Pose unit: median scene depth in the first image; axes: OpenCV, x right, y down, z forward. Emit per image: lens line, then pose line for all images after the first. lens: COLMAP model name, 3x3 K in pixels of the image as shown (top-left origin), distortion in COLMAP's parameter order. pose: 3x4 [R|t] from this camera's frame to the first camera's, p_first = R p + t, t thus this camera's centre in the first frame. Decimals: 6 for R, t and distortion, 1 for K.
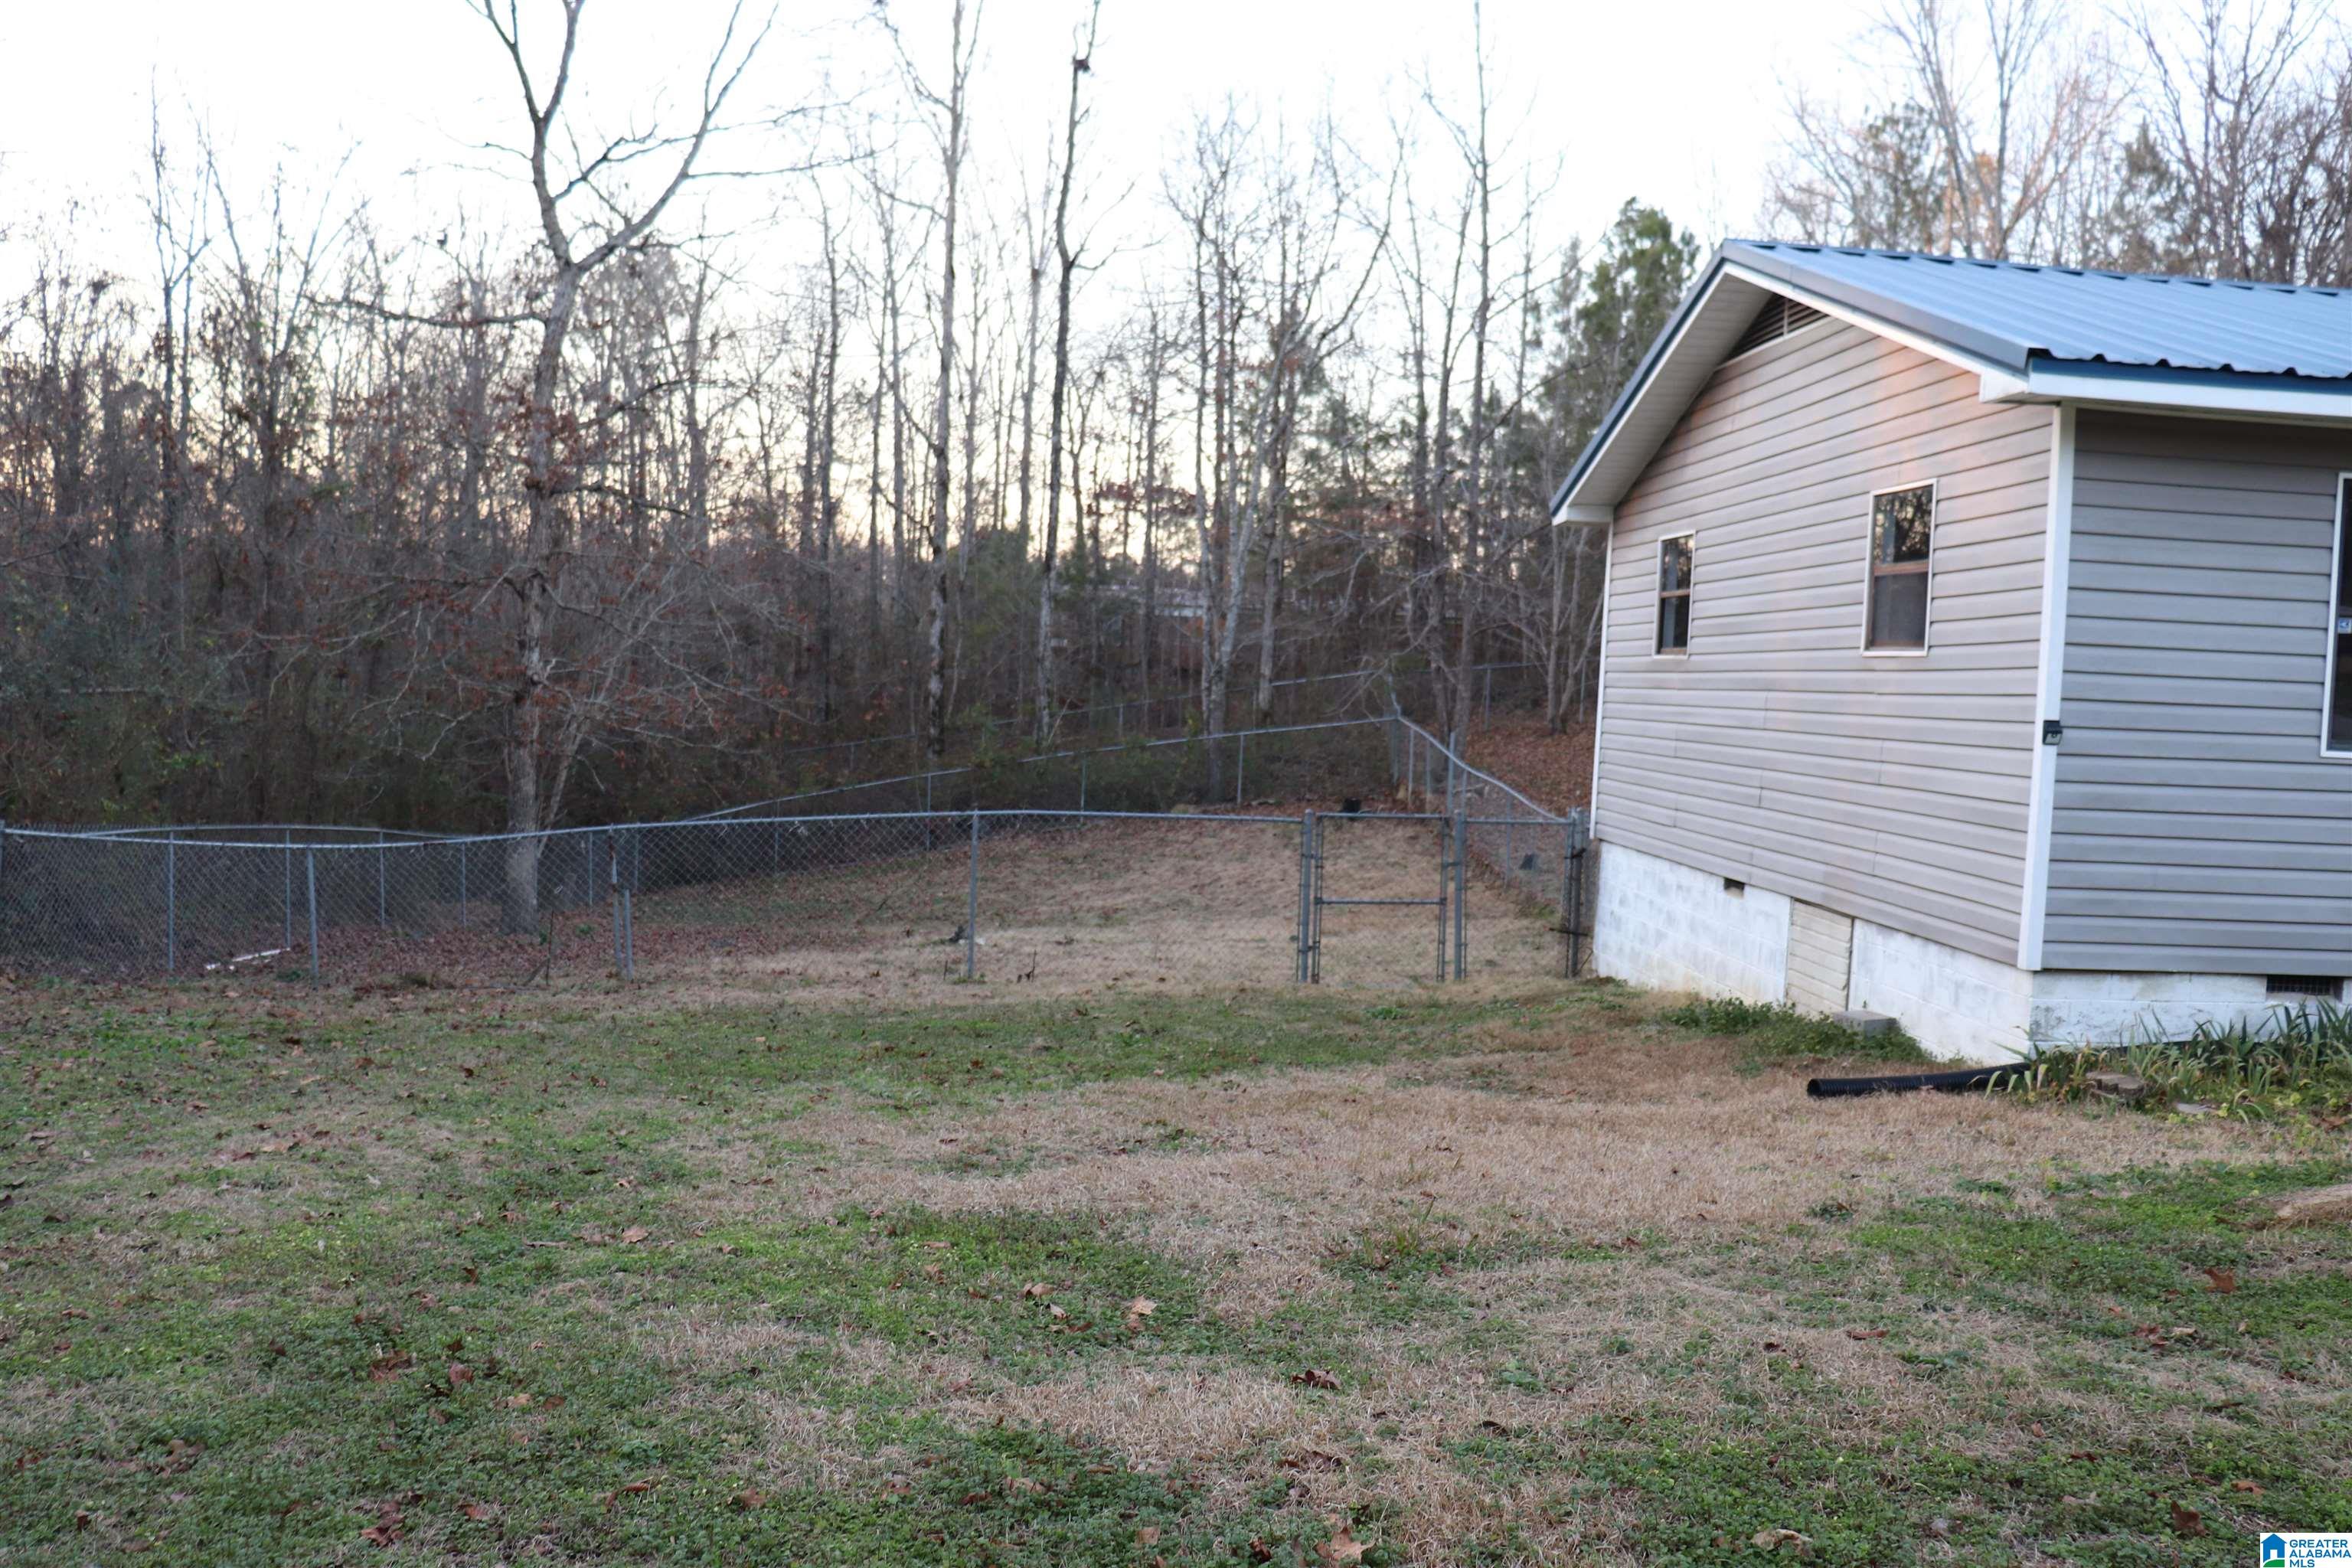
lens RADIAL K [[1924.6, 0, 1183.3], [0, 1924.6, 785.6], [0, 0, 1]] dist [-0.174491, 0.155515]
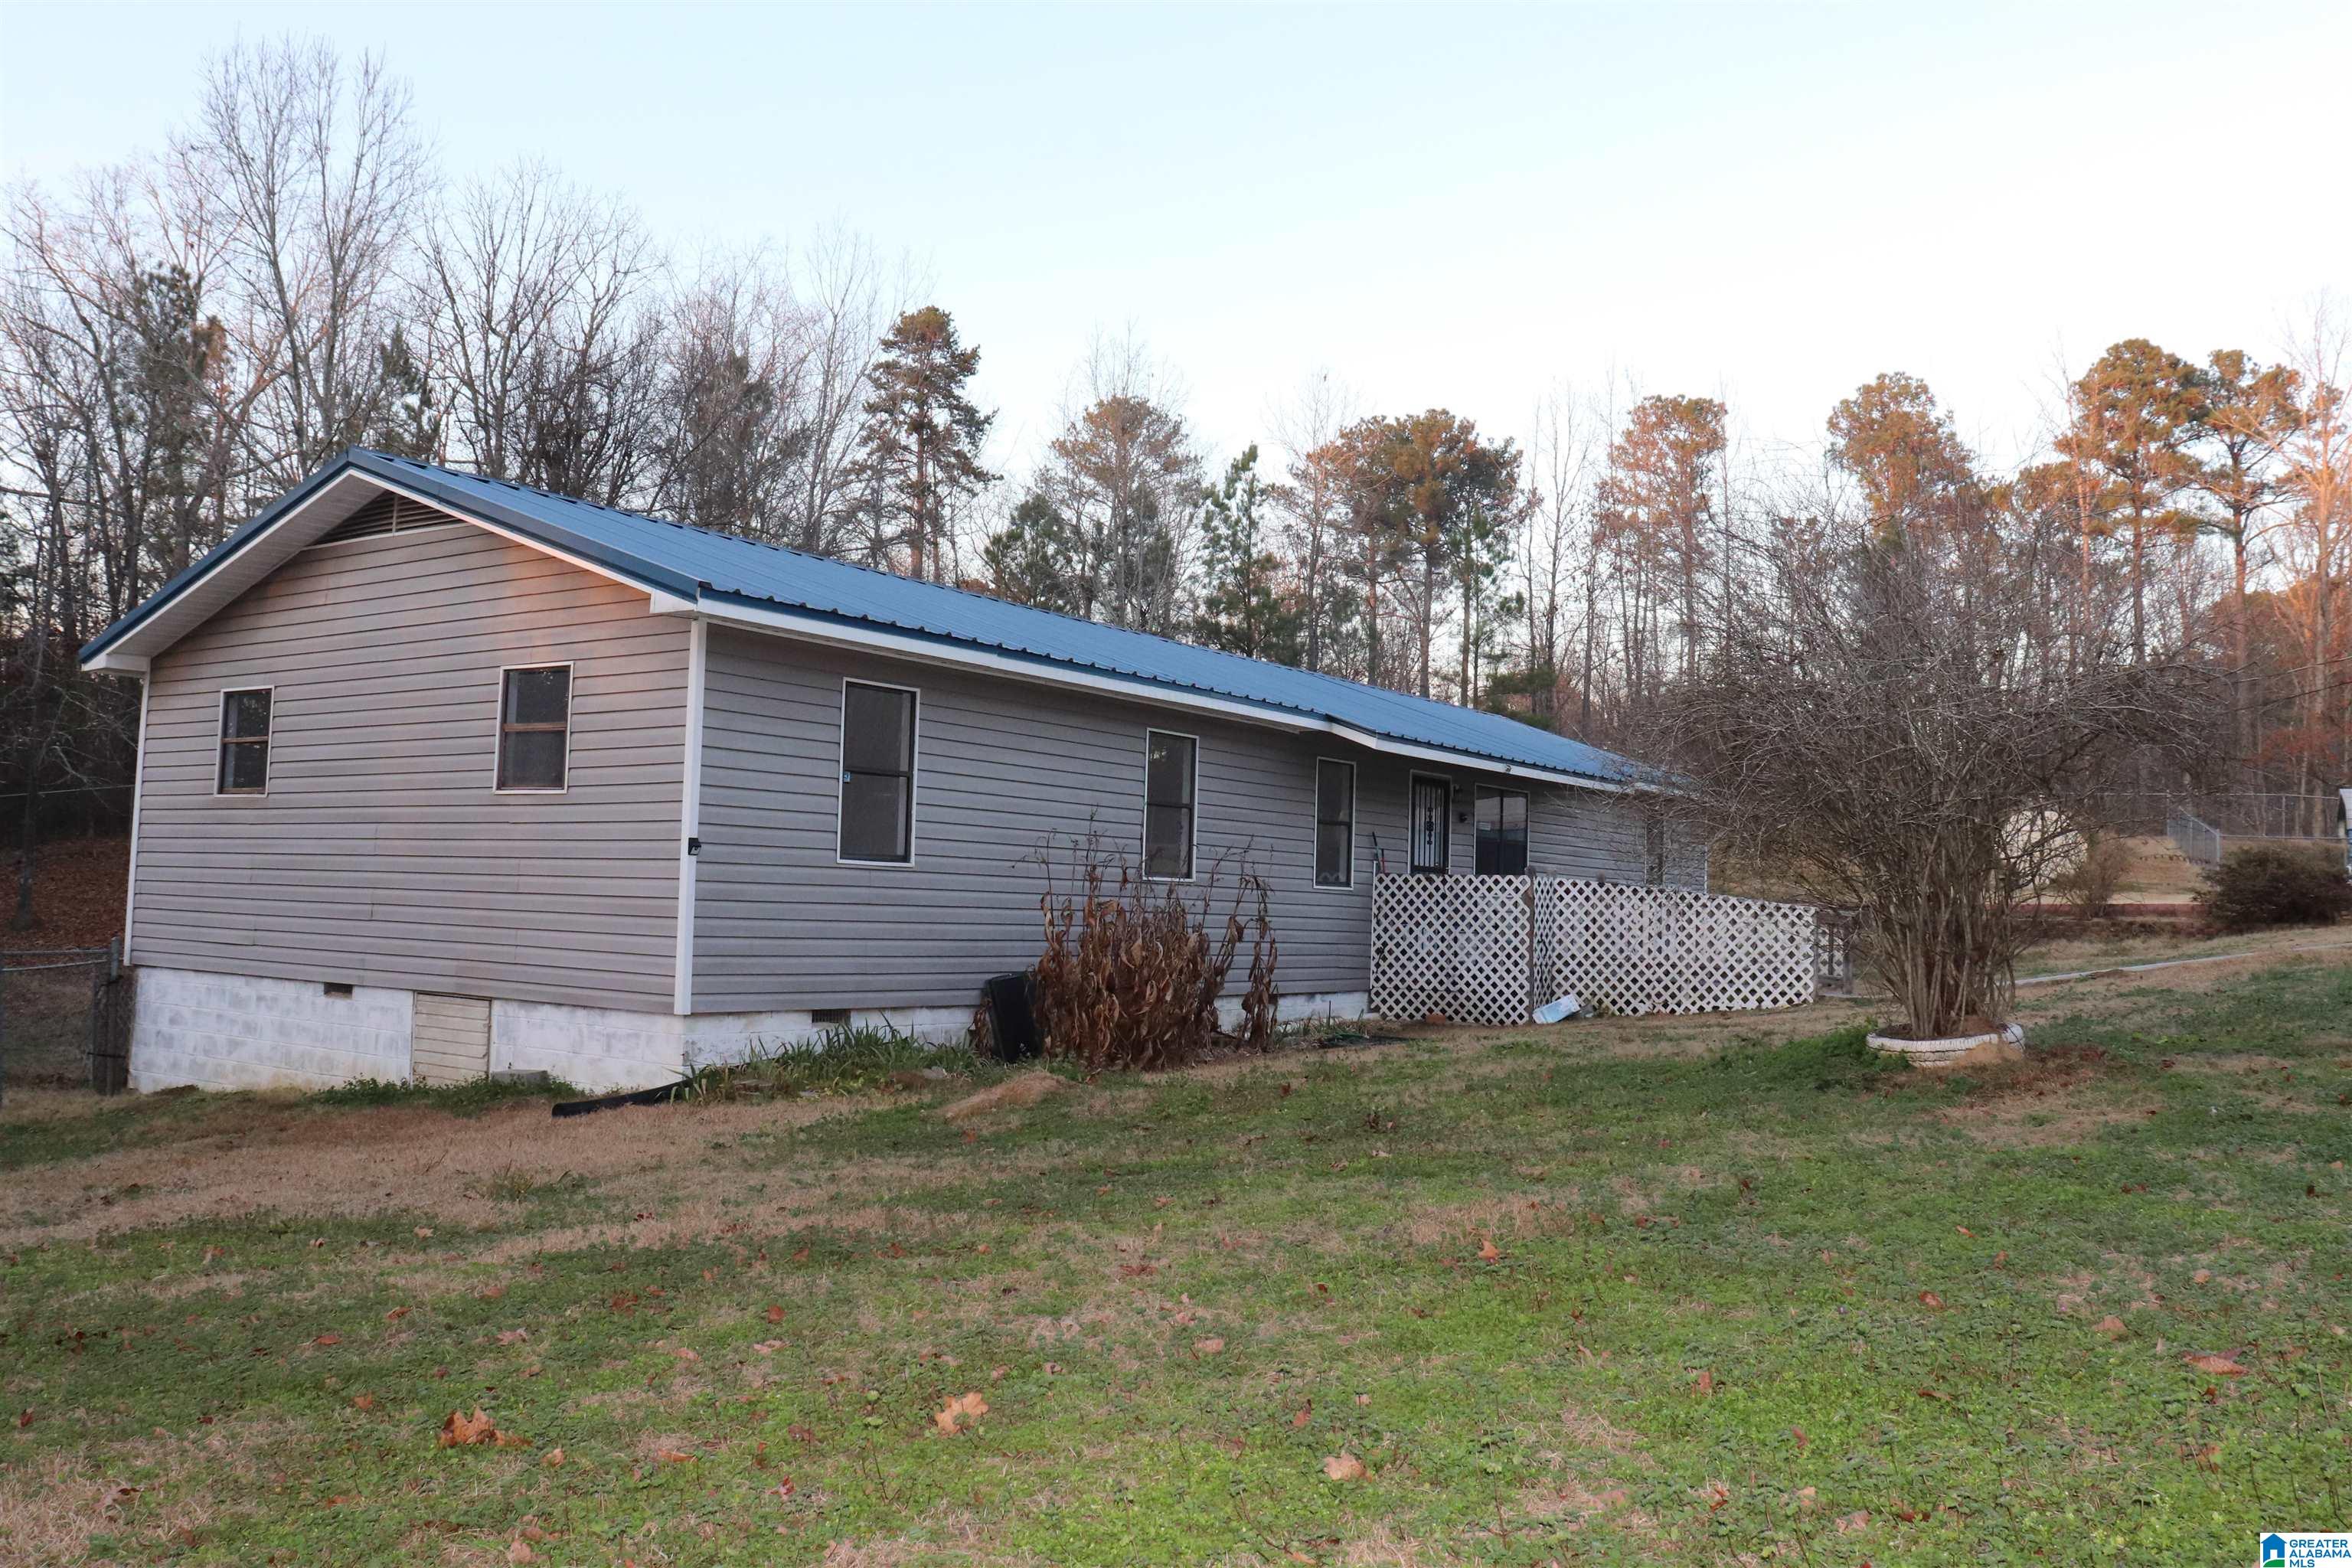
lens RADIAL K [[1924.6, 0, 1183.3], [0, 1924.6, 785.6], [0, 0, 1]] dist [-0.174491, 0.155515]
pose [[0.600992, 0.025373, 0.798852, -0.385855], [0.042950, 0.997026, -0.063980, 0.027858], [-0.798100, 0.072763, 0.598115, -0.141284]]
